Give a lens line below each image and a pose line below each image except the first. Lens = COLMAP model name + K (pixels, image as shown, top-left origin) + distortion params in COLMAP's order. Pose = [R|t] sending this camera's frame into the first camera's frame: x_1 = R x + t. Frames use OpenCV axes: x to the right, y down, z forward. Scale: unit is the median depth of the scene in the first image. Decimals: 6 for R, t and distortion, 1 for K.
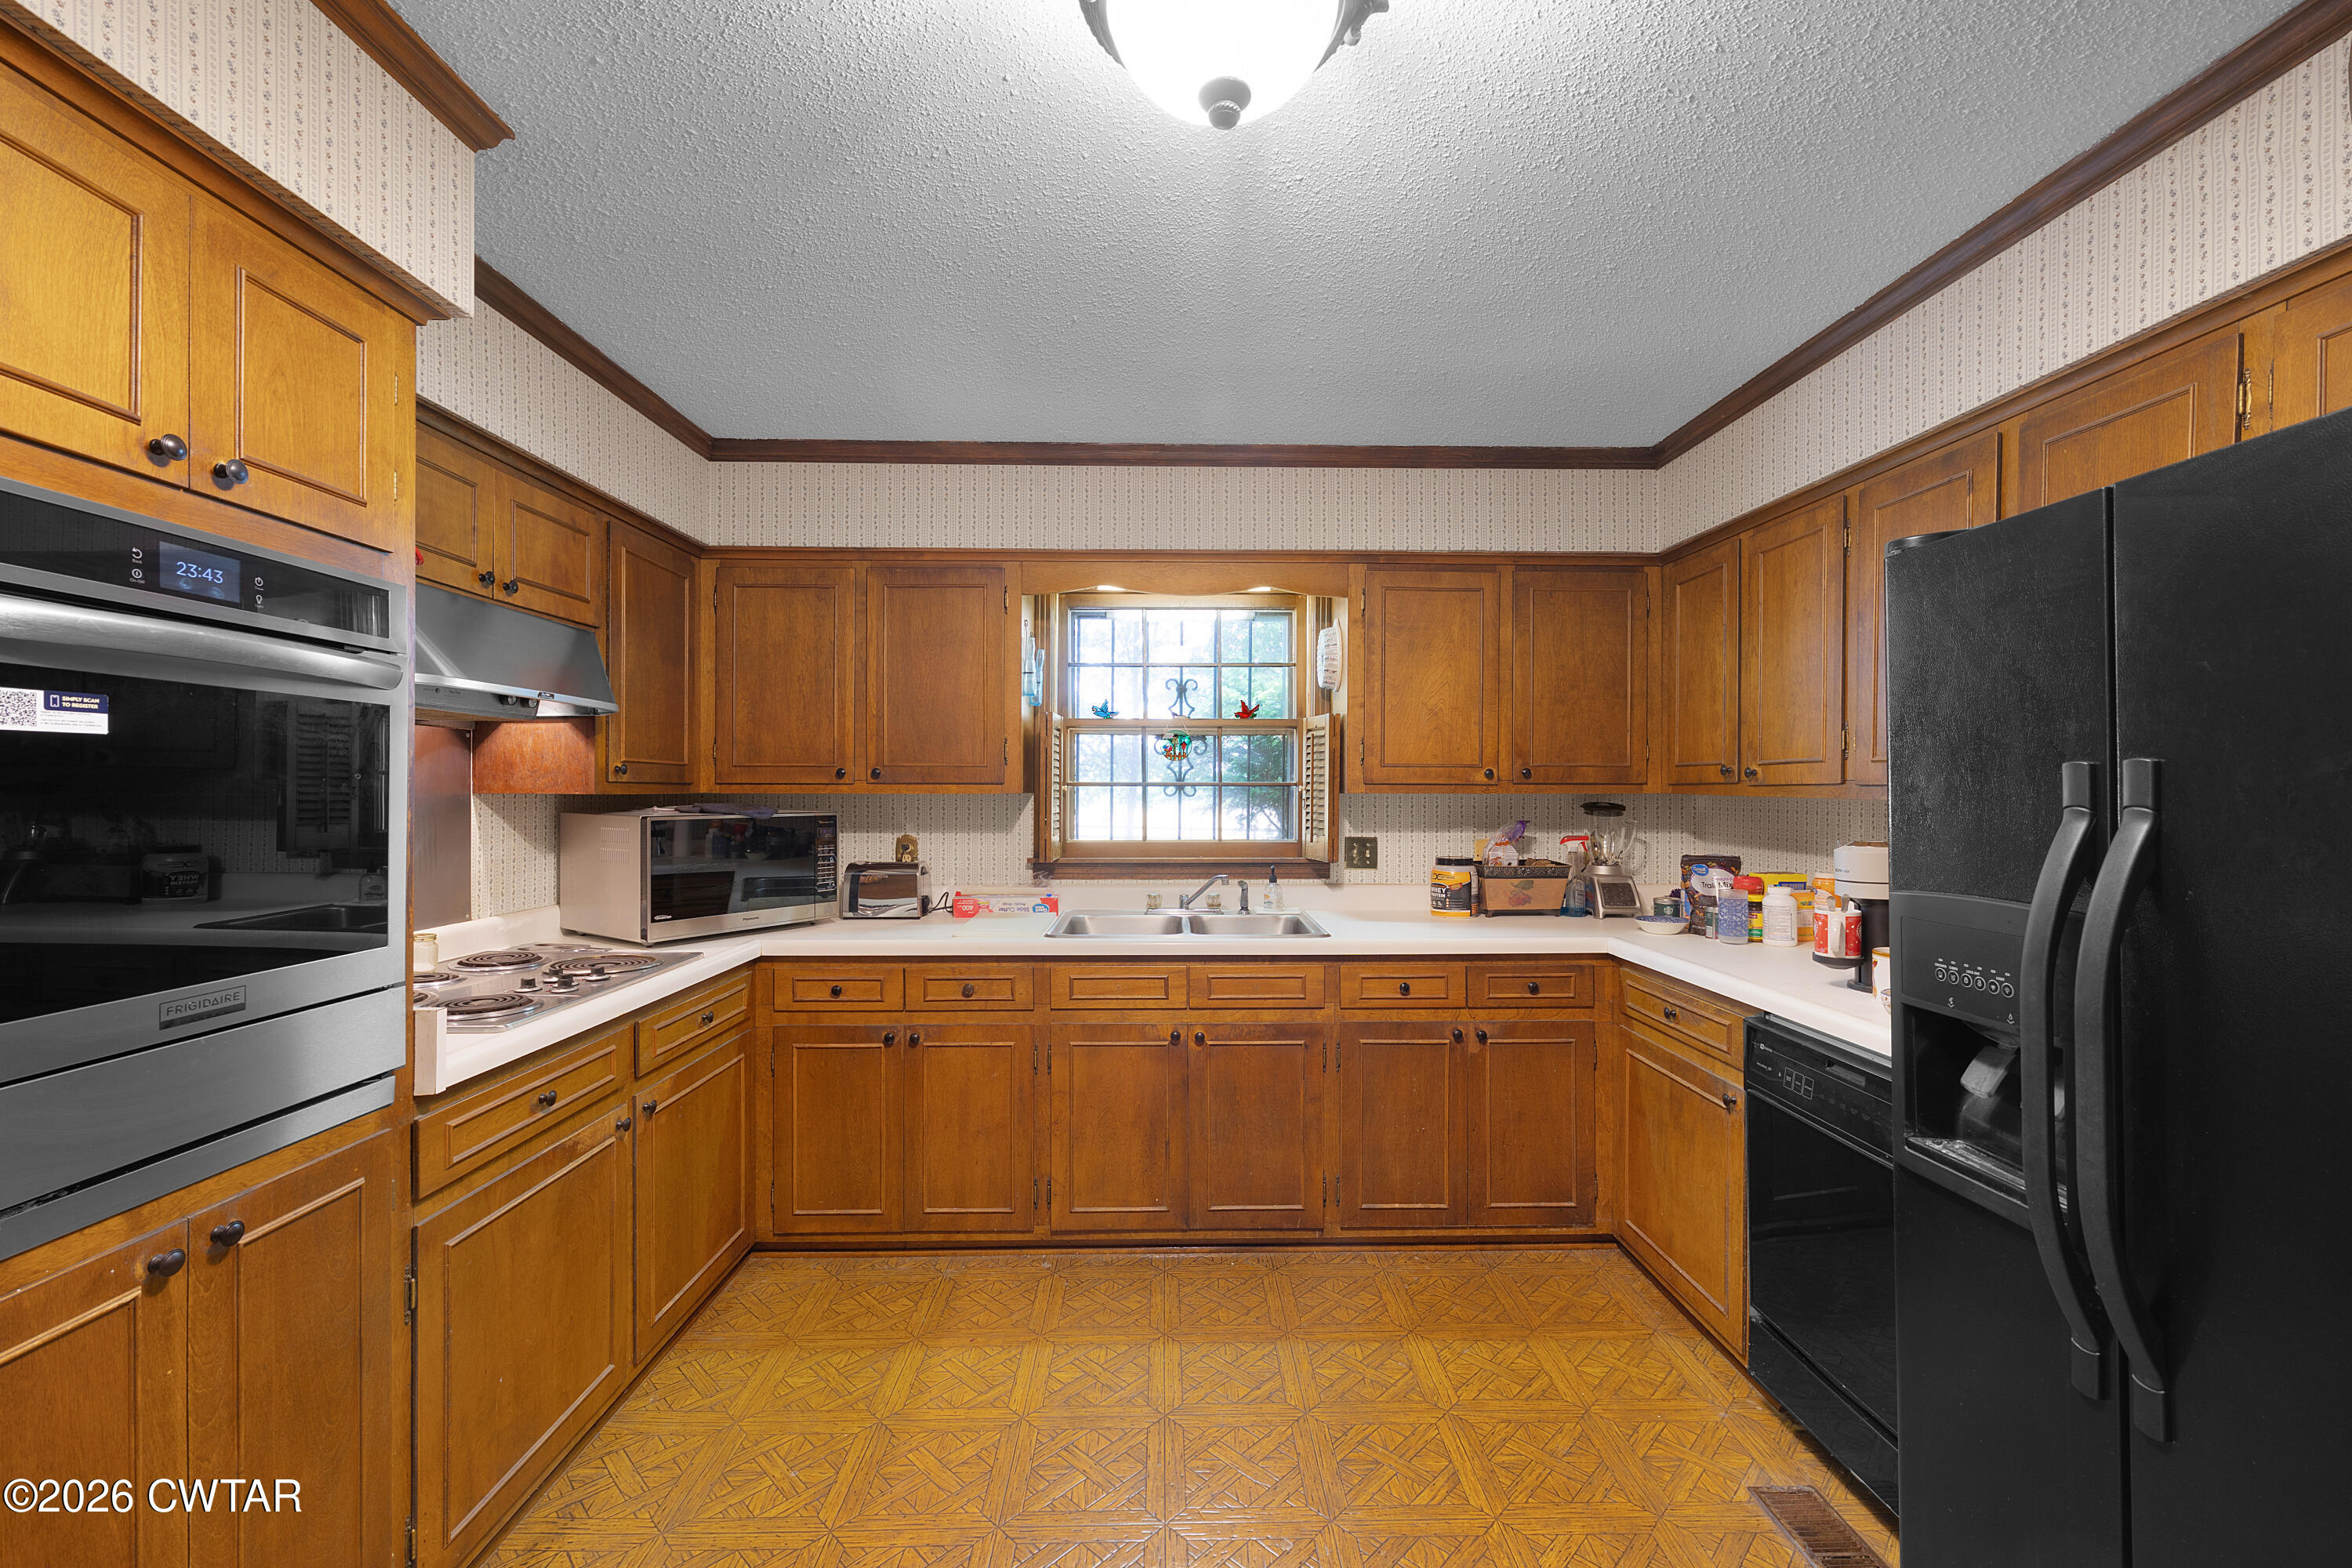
lens RADIAL K [[952.7, 0, 1180.6], [0, 952.7, 792.1], [0, 0, 1]] dist [-0.008914, 0.003348]
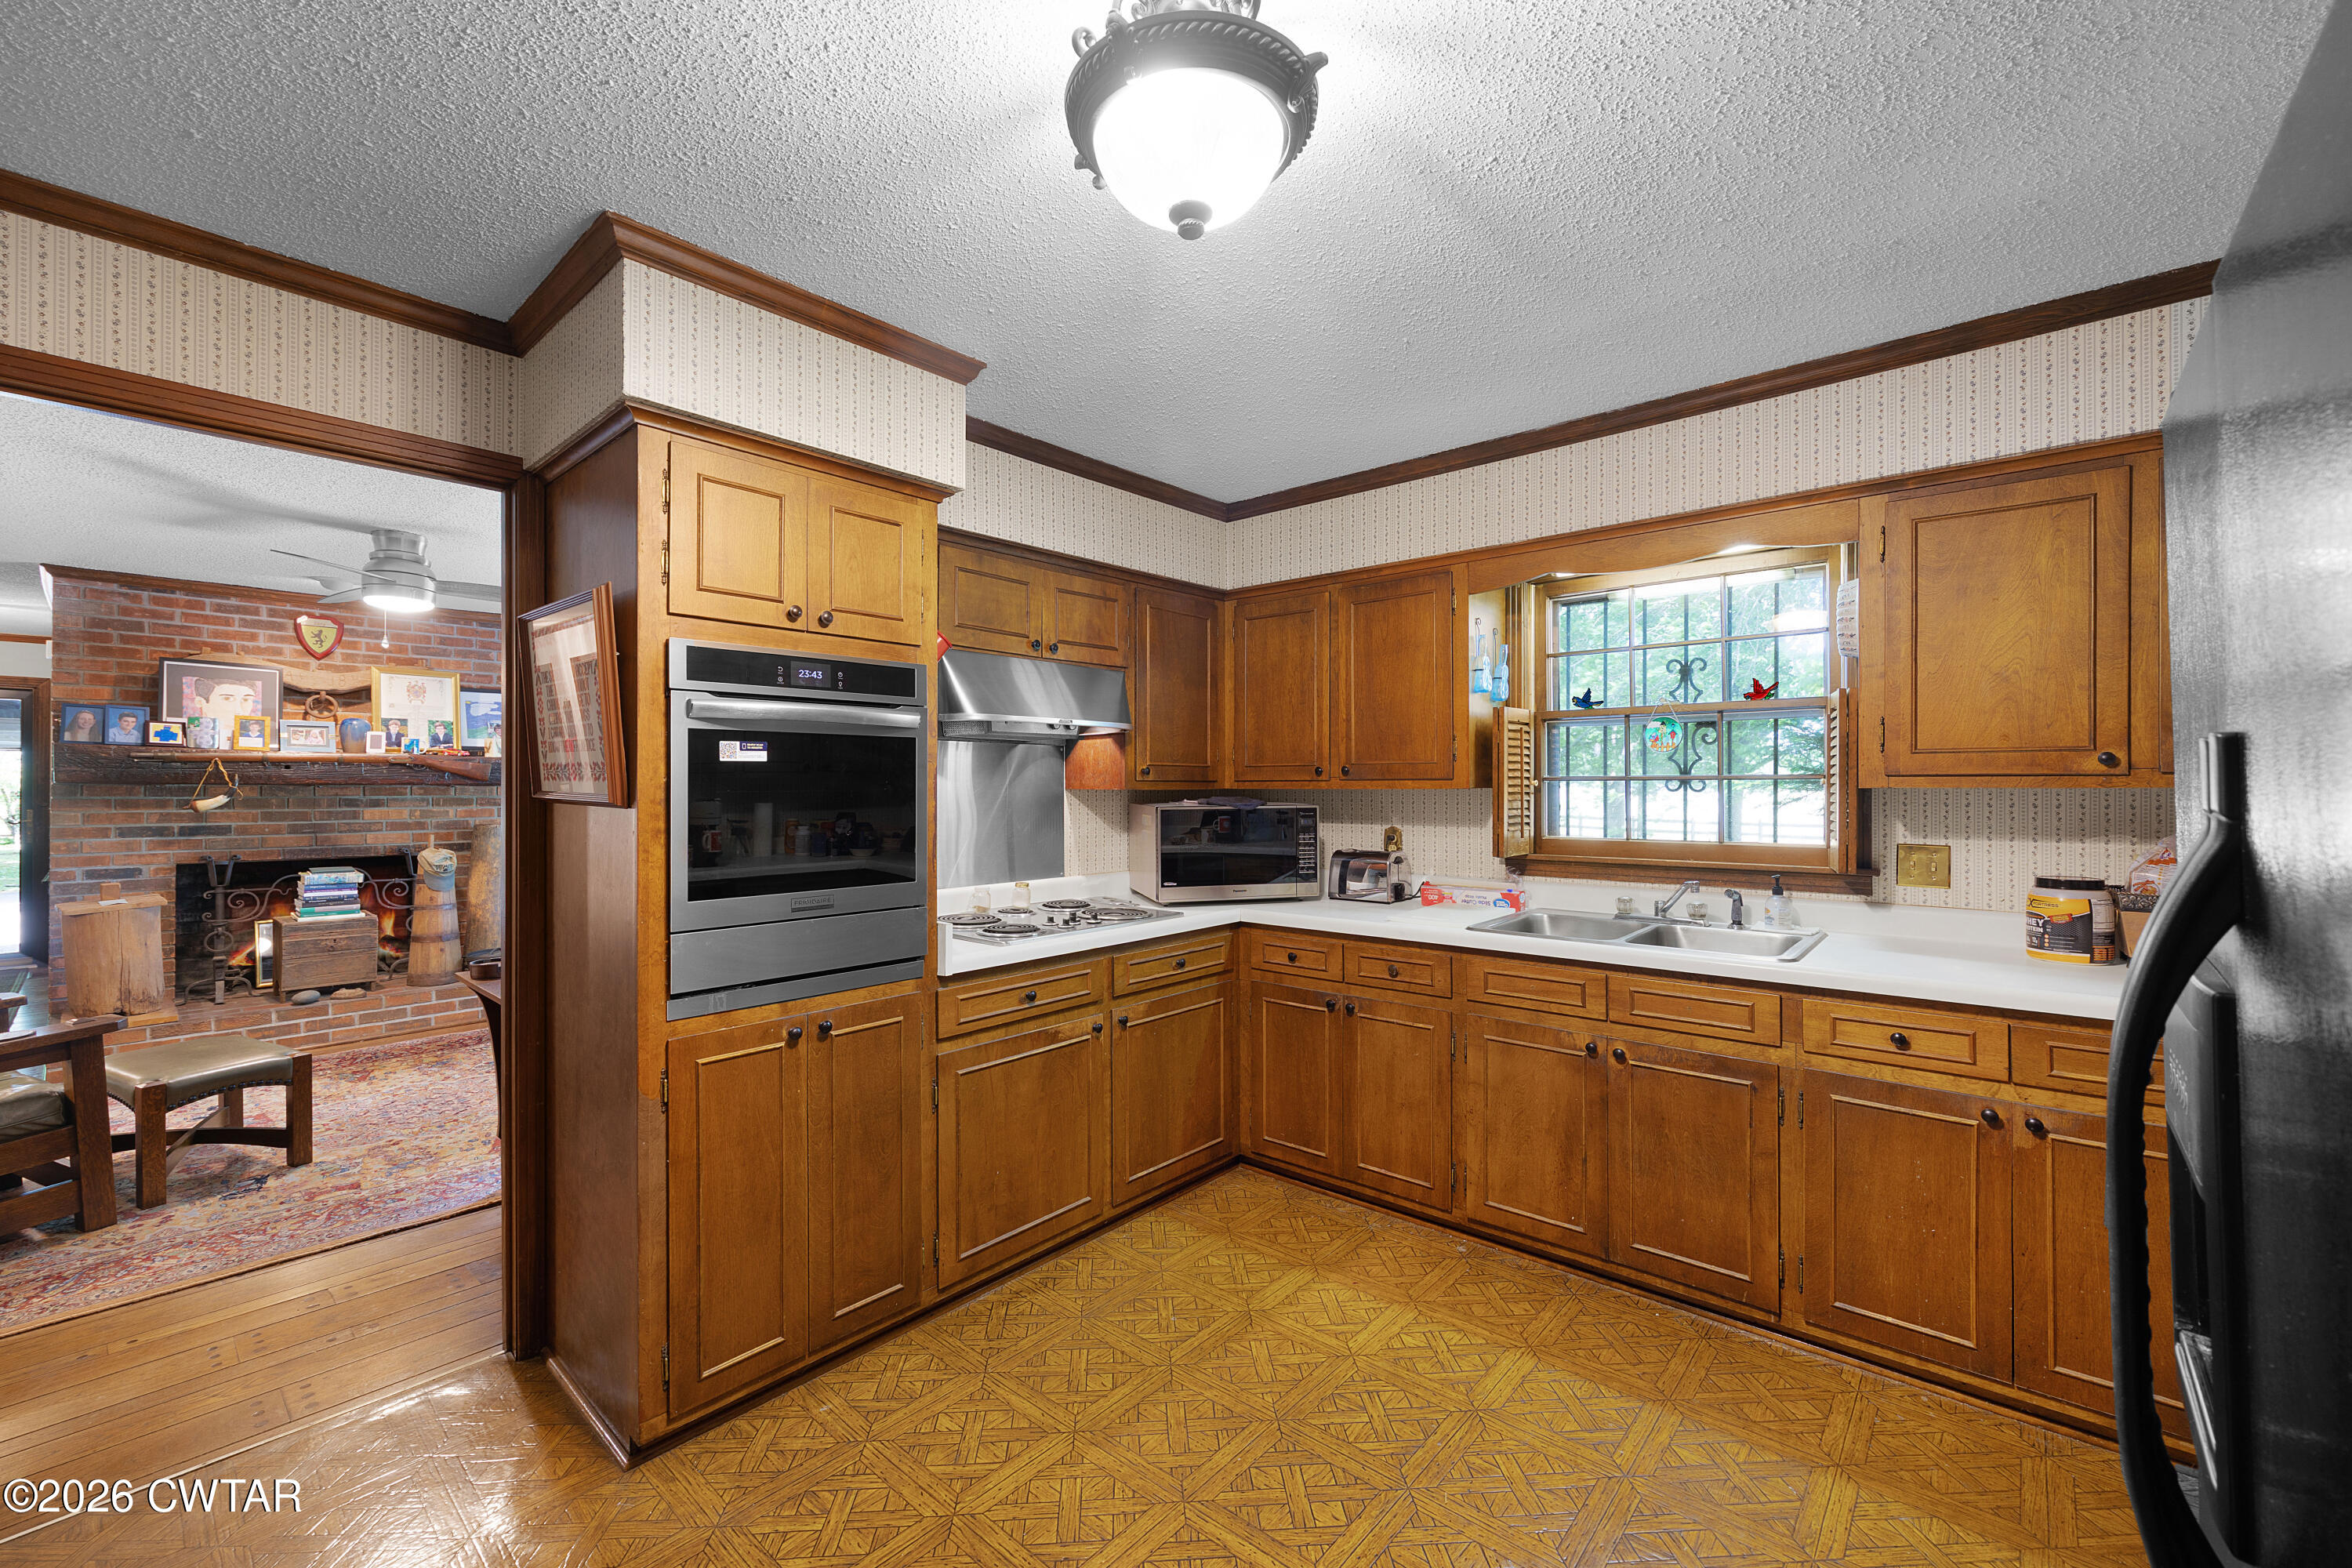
lens RADIAL K [[956.5, 0, 1179.9], [0, 956.5, 785.0], [0, 0, 1]] dist [-0.000137, 0.000342]
pose [[0.739259, -0.004106, -0.673409, 0.326563], [0.003353, 0.999991, -0.002417, -0.001223], [0.673413, -0.000472, 0.739267, 0.033010]]
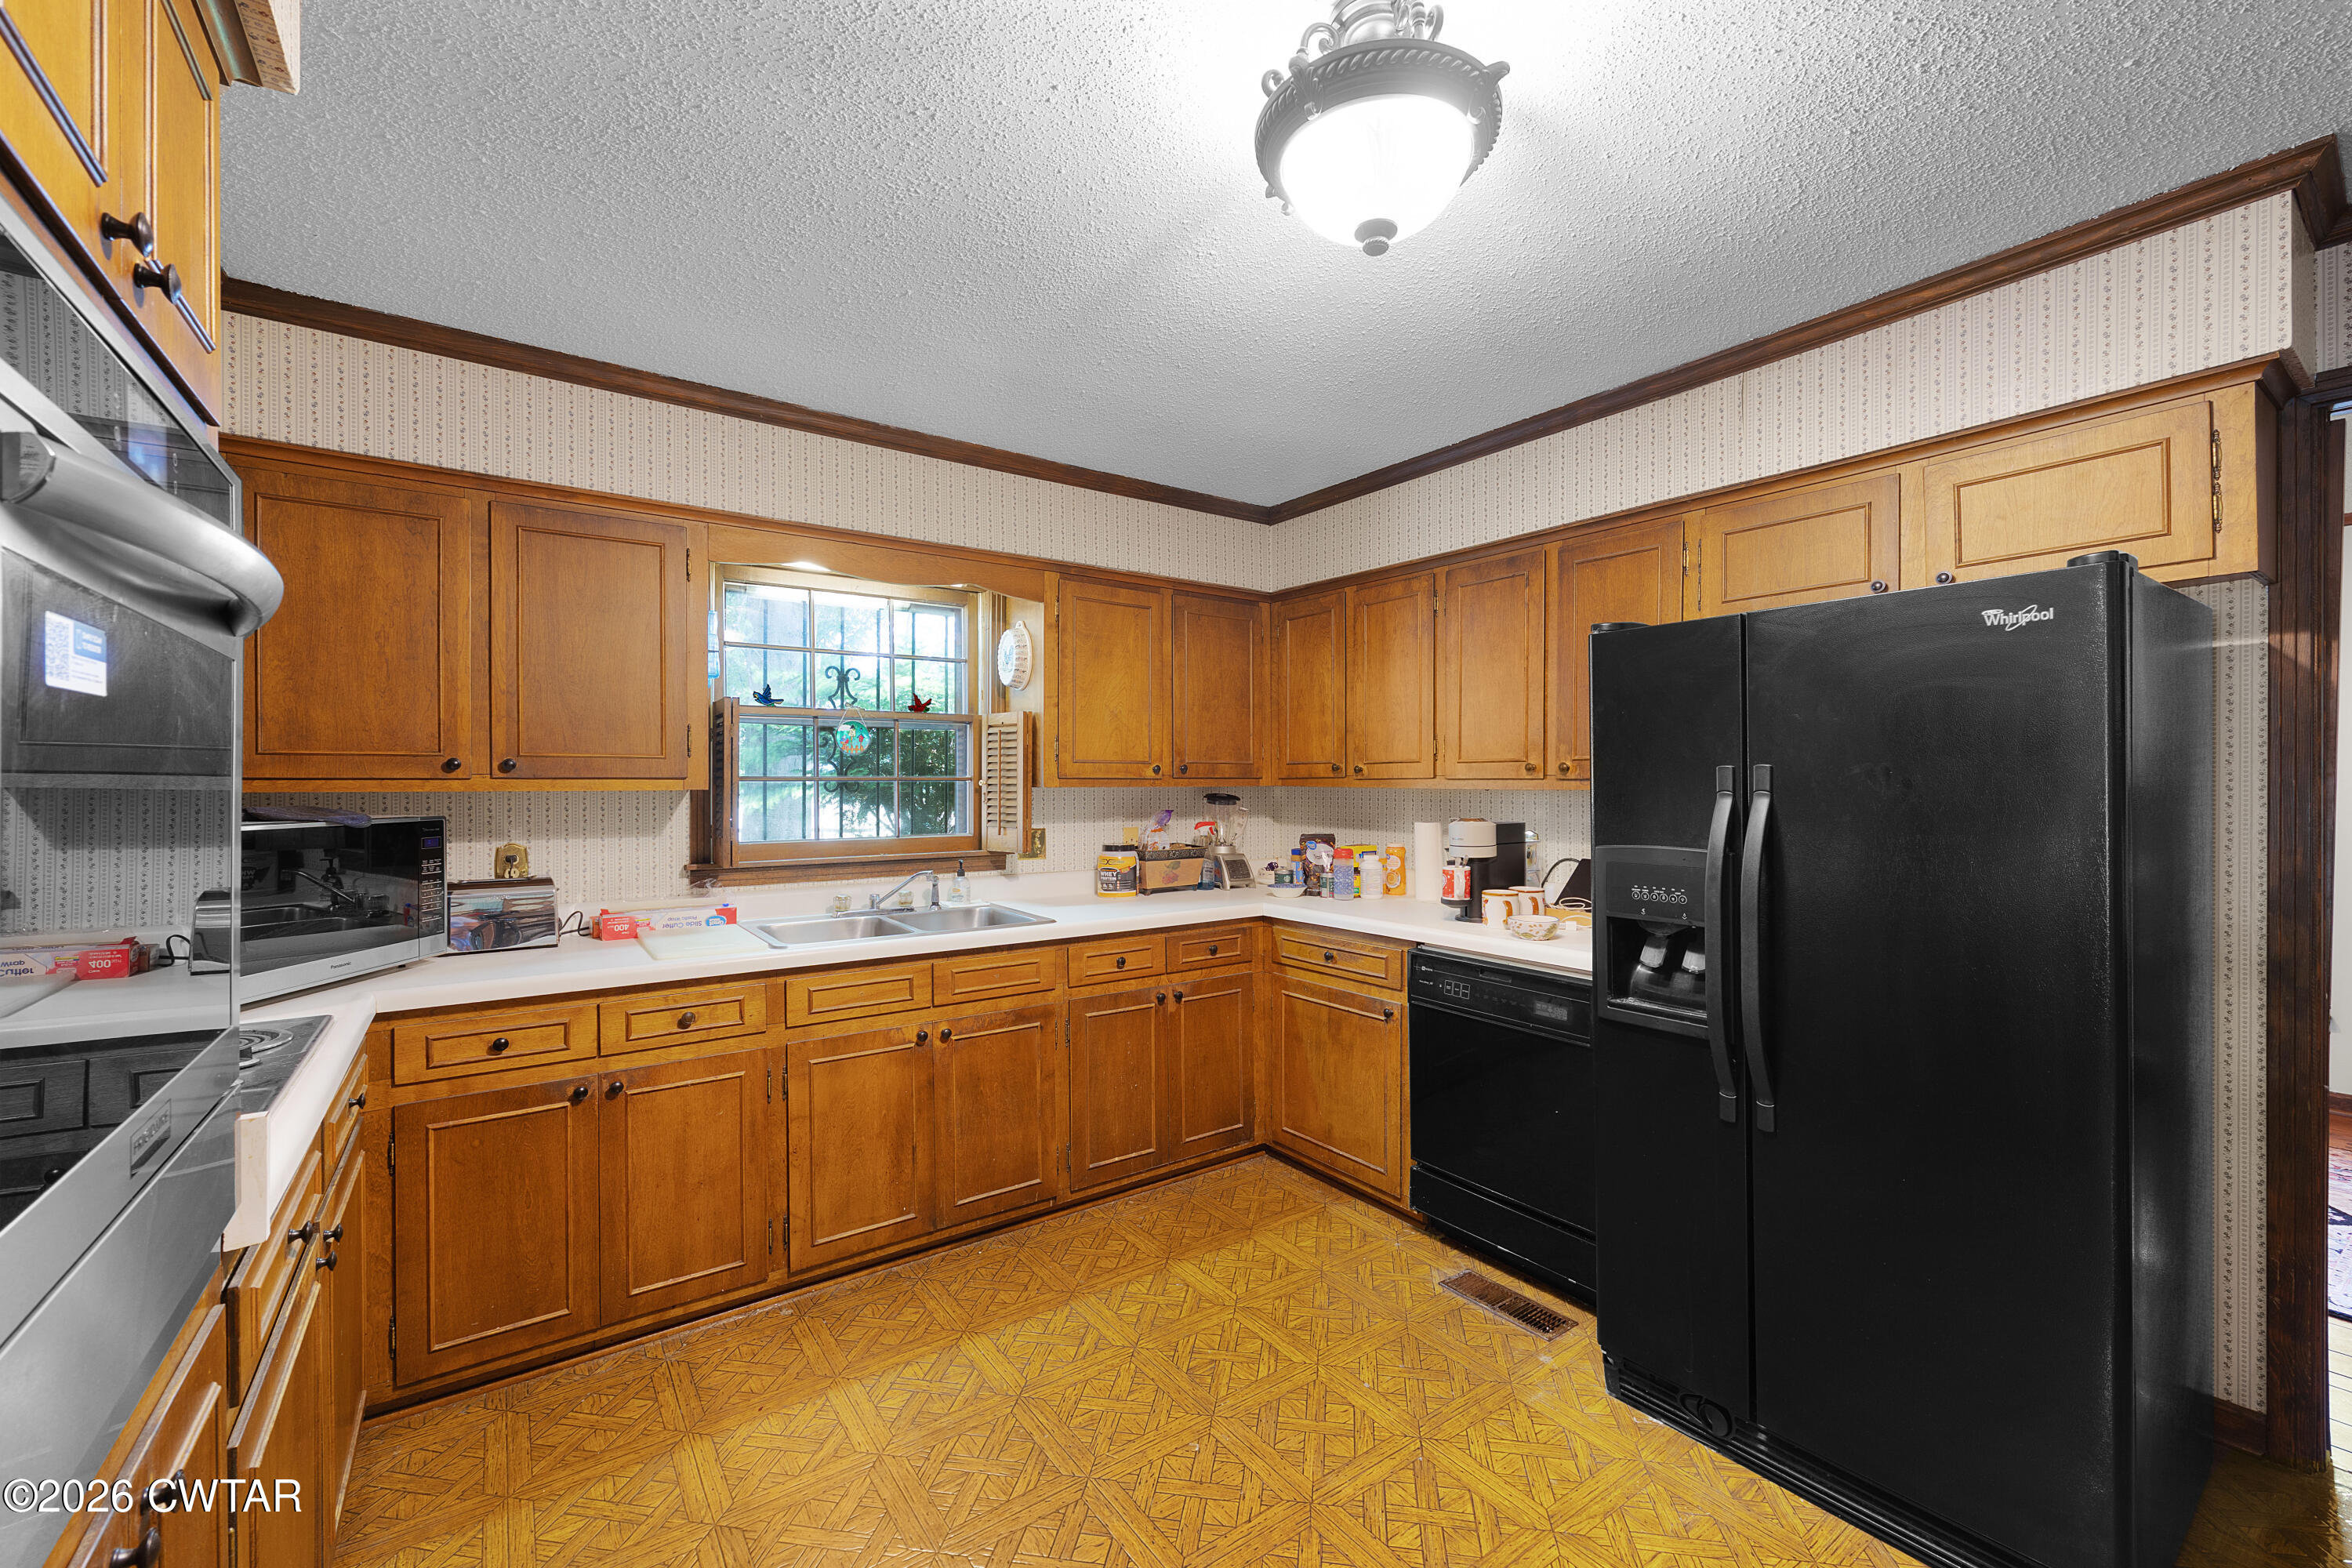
lens RADIAL K [[957.1, 0, 1183.7], [0, 957.1, 786.3], [0, 0, 1]] dist [-0.002017, 0.000169]
pose [[0.821925, -0.005521, 0.569569, -0.340356], [0.005162, 0.999984, 0.002244, -0.001469], [-0.569573, 0.001096, 0.821940, 0.038336]]
